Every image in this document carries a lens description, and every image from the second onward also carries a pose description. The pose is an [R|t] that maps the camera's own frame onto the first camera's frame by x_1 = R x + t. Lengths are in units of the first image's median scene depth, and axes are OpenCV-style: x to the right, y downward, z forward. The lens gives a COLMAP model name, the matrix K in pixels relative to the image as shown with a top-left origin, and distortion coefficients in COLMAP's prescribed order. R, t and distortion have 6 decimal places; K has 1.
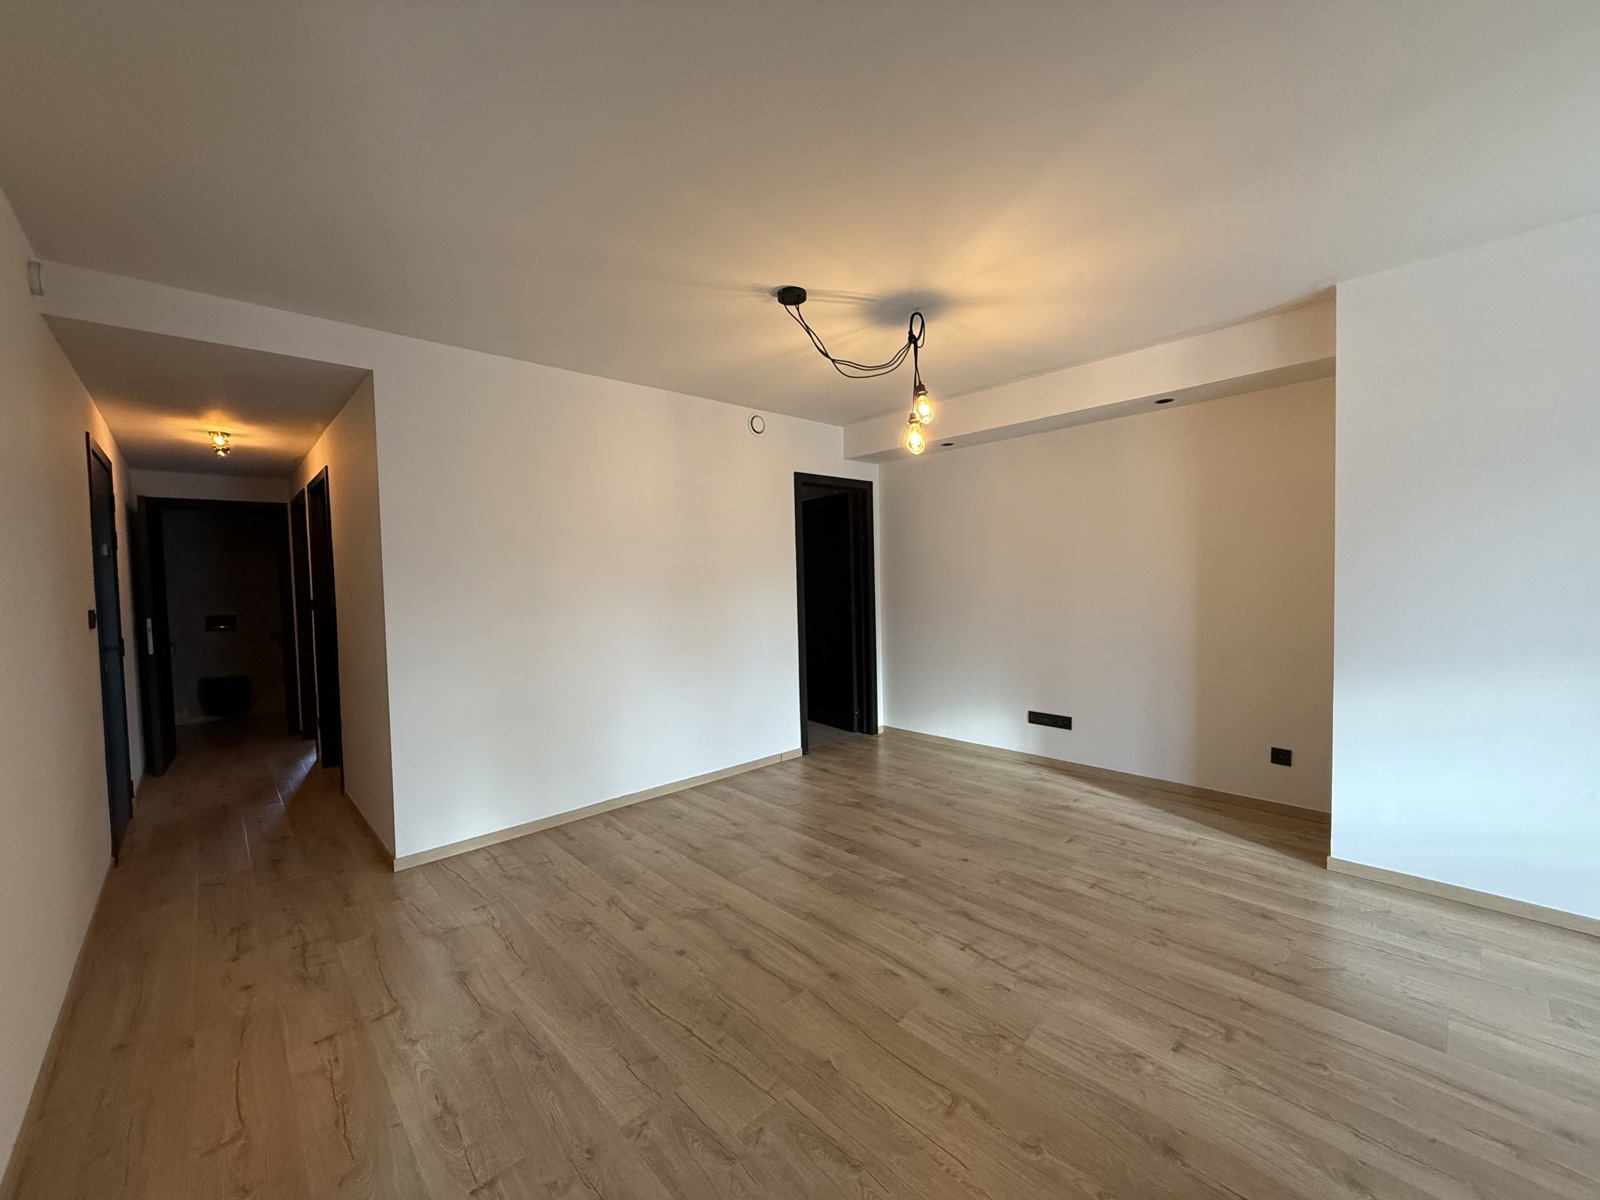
lens RADIAL K [[640.0, 0, 789.7], [0, 640.0, 599.5], [0, 0, 1]] dist [0.001386, 0.000085]
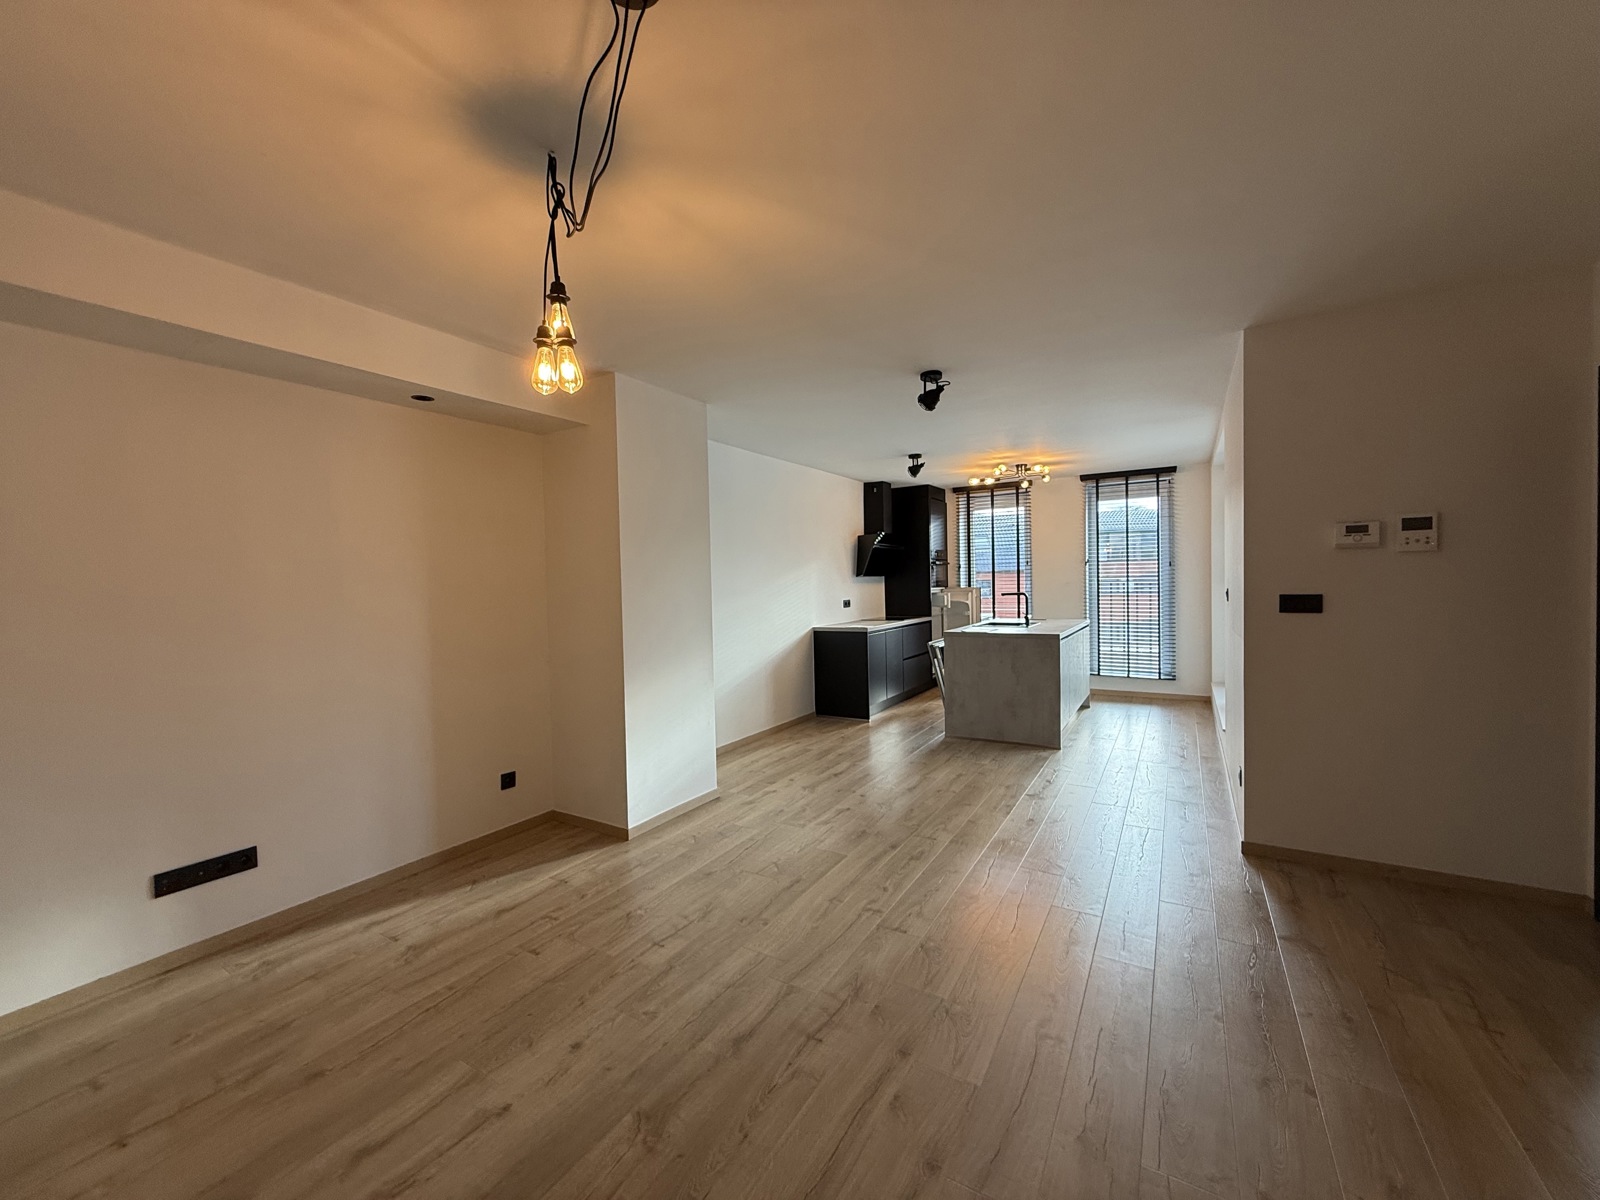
lens RADIAL K [[640.0, 0, 789.7], [0, 640.0, 599.5], [0, 0, 1]] dist [0.001386, 0.000085]
pose [[-0.278711, 0.004827, 0.960363, -0.370024], [0.062259, 0.997975, 0.013052, -0.034636], [-0.958355, 0.063429, -0.278447, 0.852085]]
